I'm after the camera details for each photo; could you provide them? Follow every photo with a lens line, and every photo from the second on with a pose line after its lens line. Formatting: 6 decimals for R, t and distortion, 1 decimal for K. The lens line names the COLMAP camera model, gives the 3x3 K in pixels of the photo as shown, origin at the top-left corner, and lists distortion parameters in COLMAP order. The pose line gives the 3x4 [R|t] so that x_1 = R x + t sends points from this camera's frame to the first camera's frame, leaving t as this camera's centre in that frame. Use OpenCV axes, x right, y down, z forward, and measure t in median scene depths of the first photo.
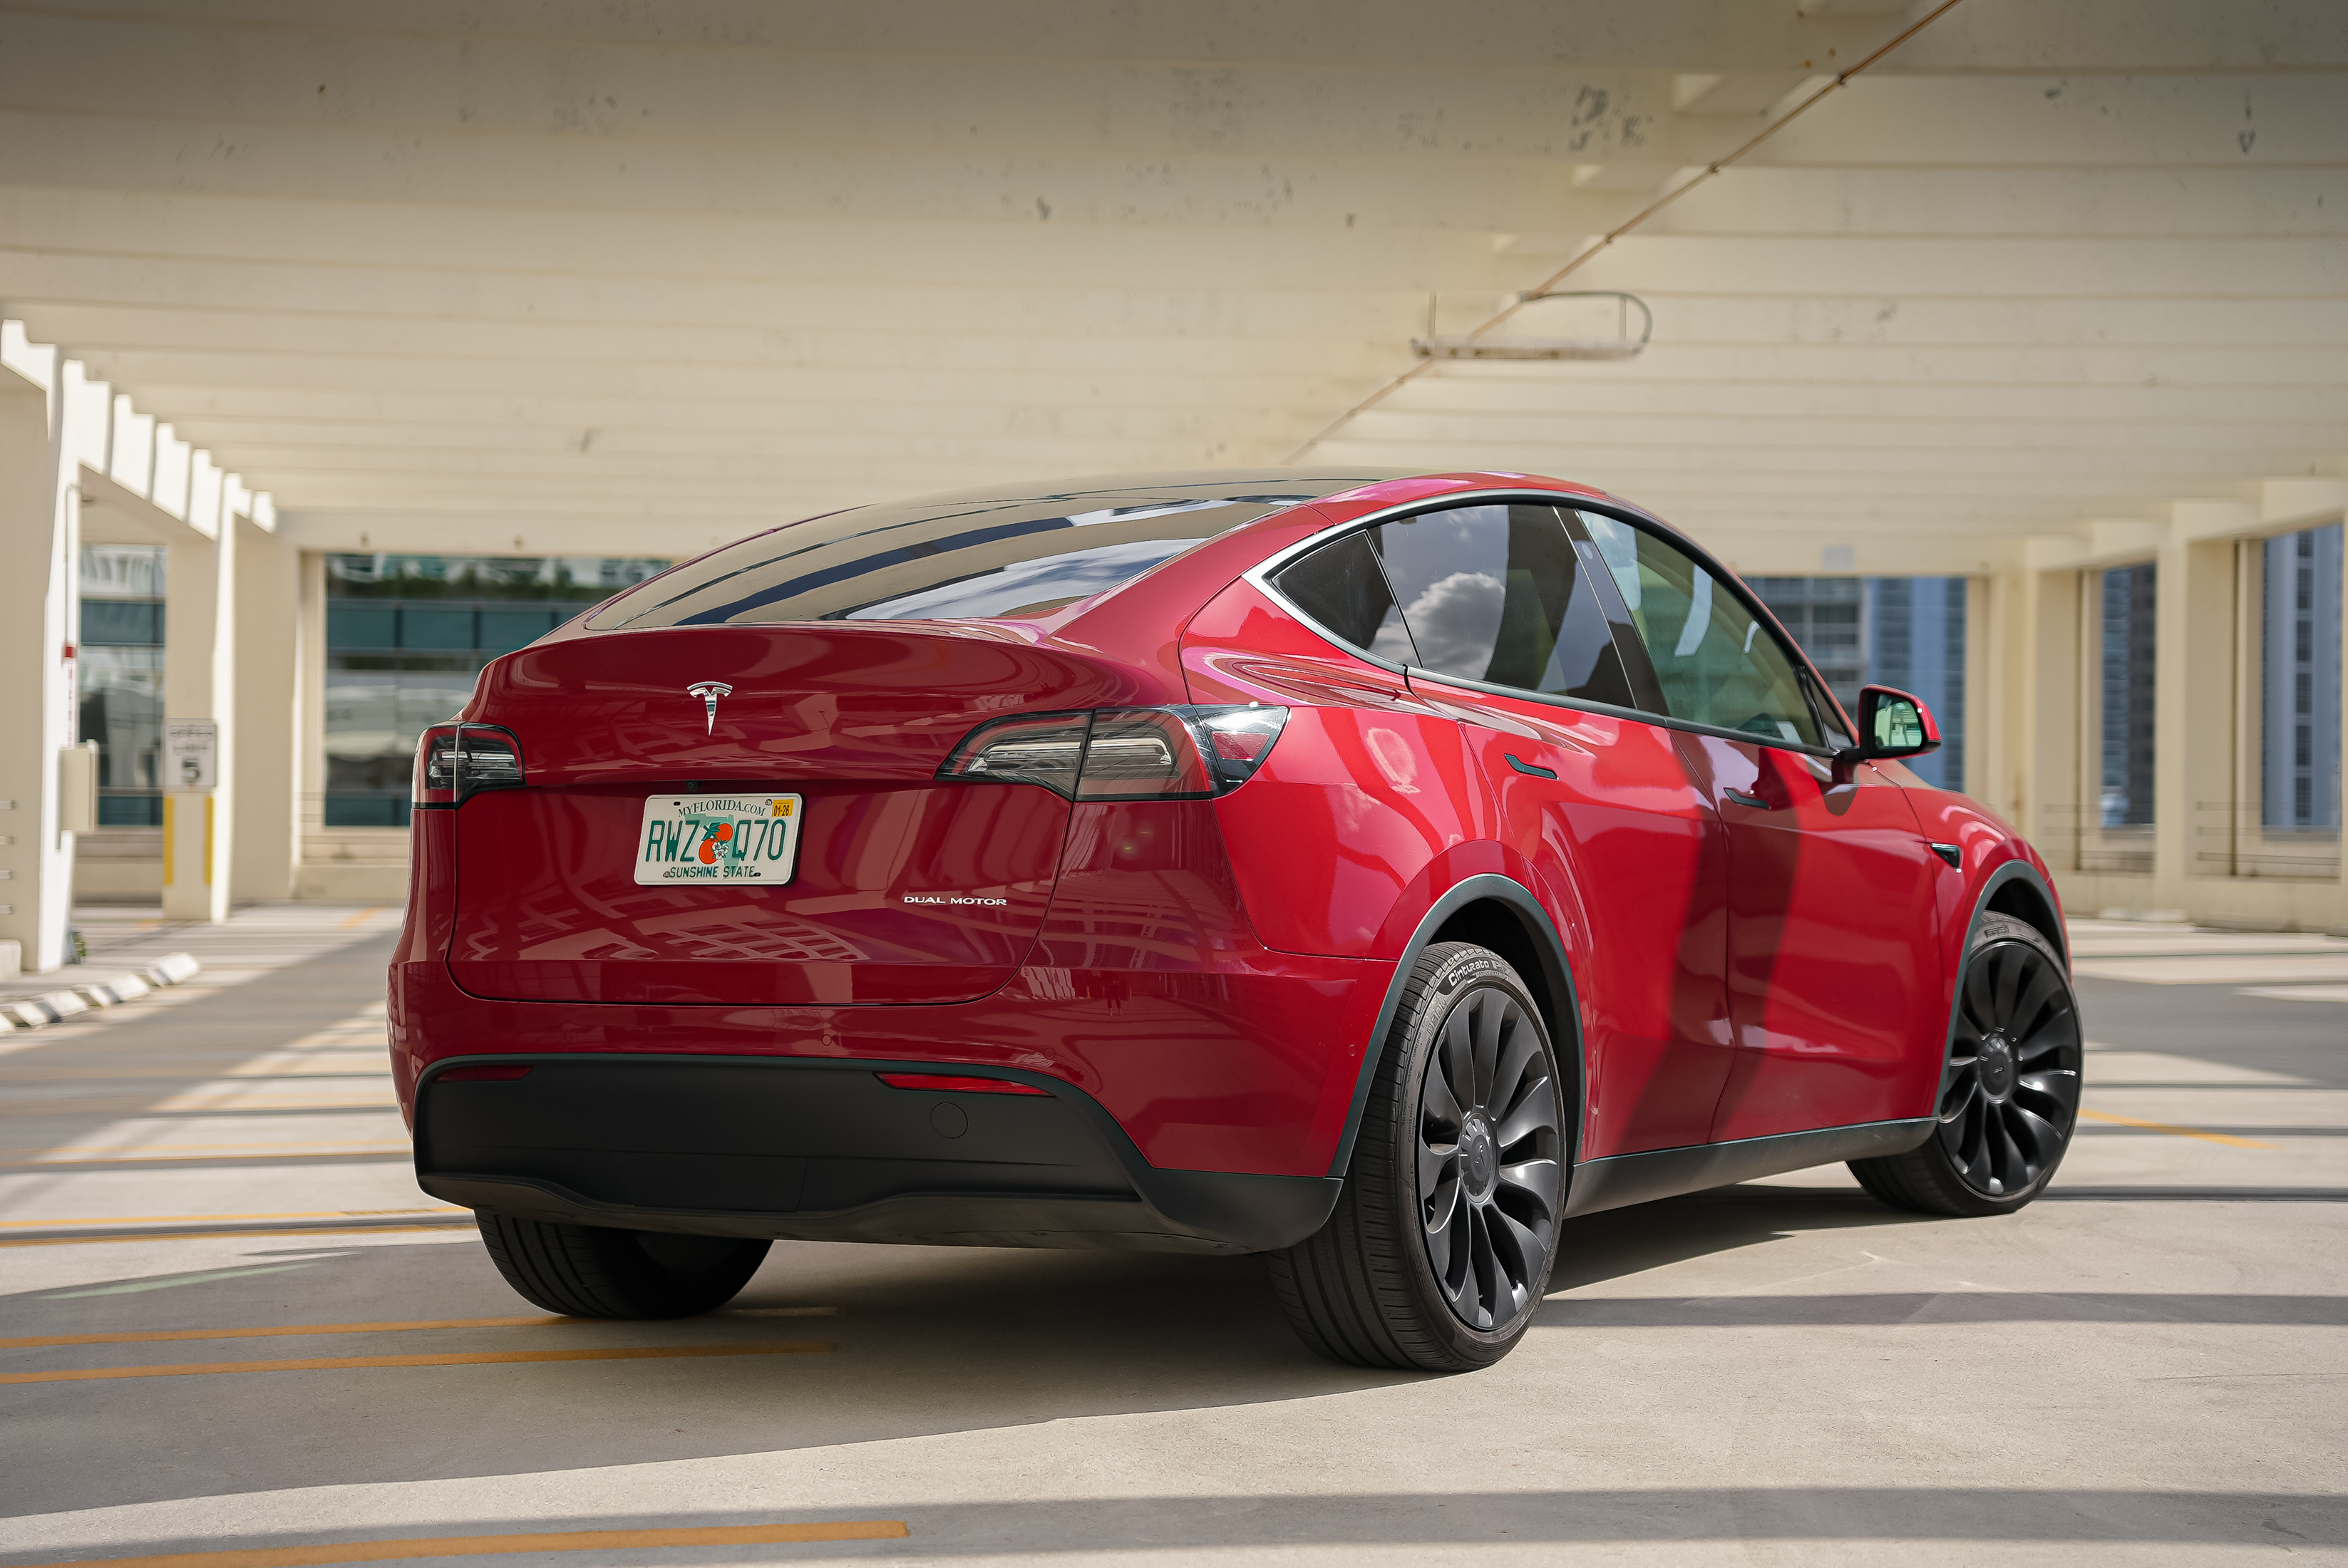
lens RADIAL K [[4159.1, 0, 1173.3], [0, 4159.1, 787.4], [0, 0, 1]] dist [0.283390, 0.000000]
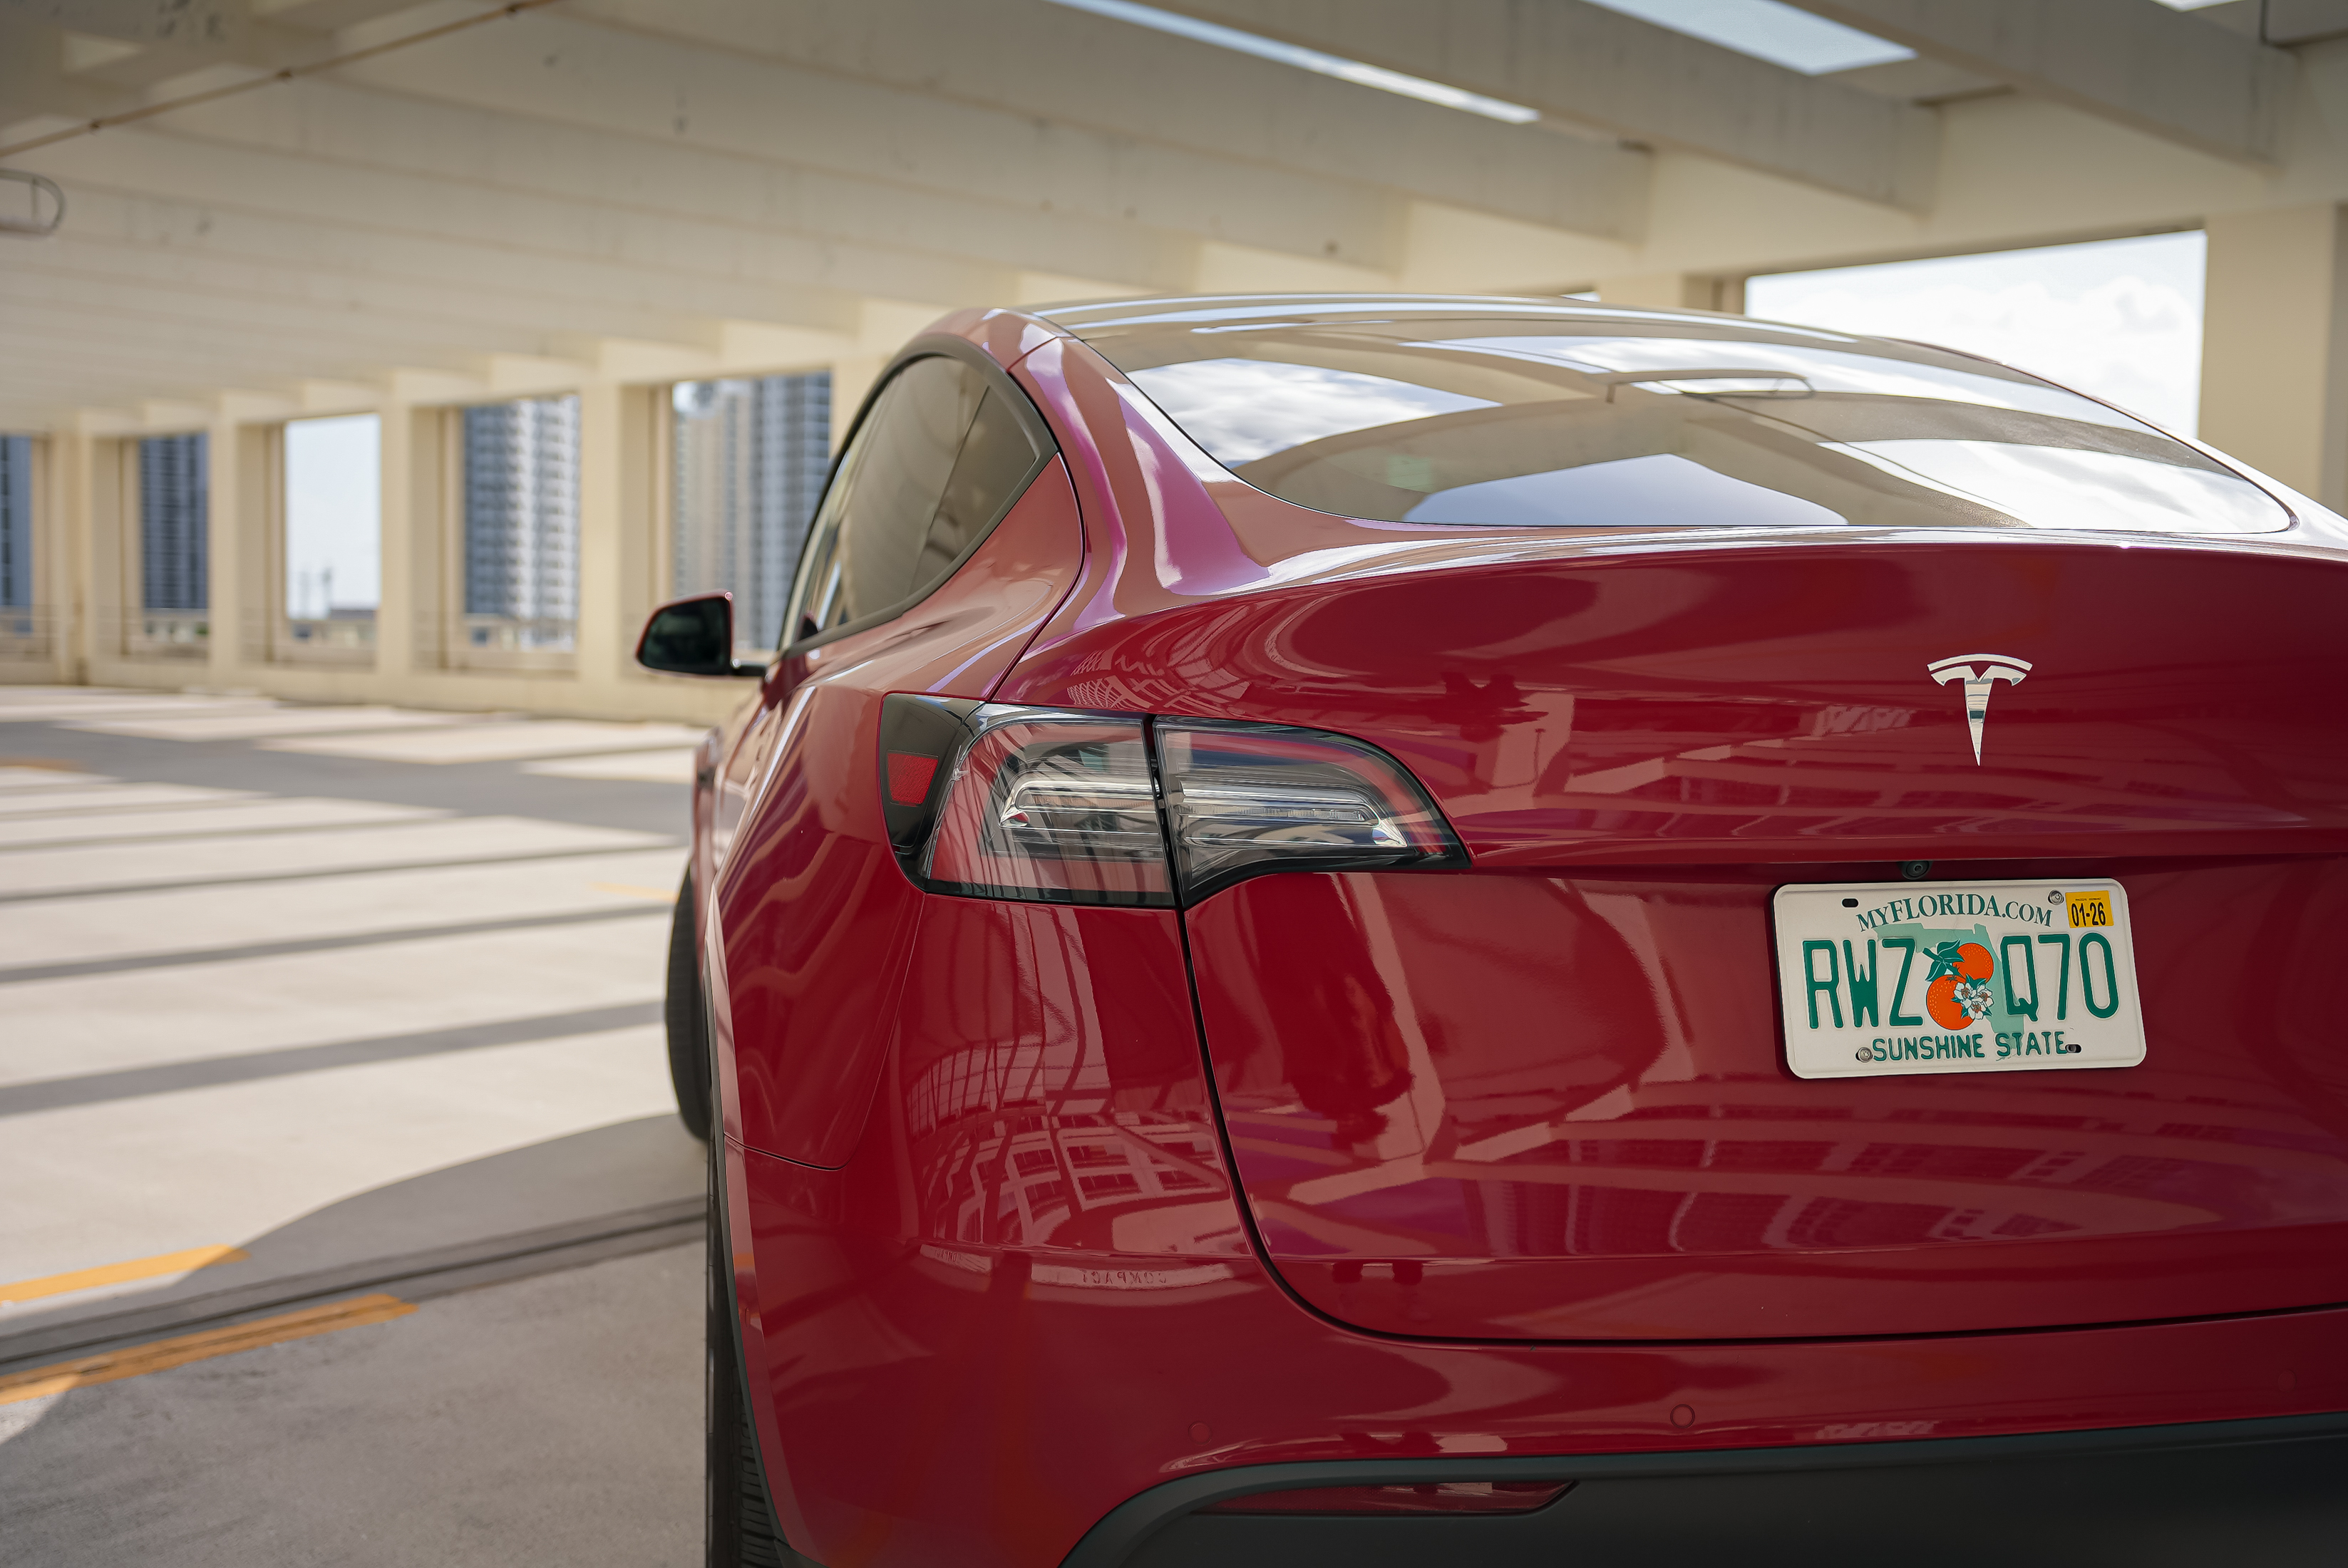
lens RADIAL K [[2474.9, 0, 1175.7], [0, 2474.9, 777.0], [0, 0, 1]] dist [0.024896, 0.000000]
pose [[0.742457, -0.035006, 0.668979, -0.369927], [-0.017945, 0.997236, 0.072099, -0.030033], [-0.669653, -0.065536, 0.739777, 0.847252]]
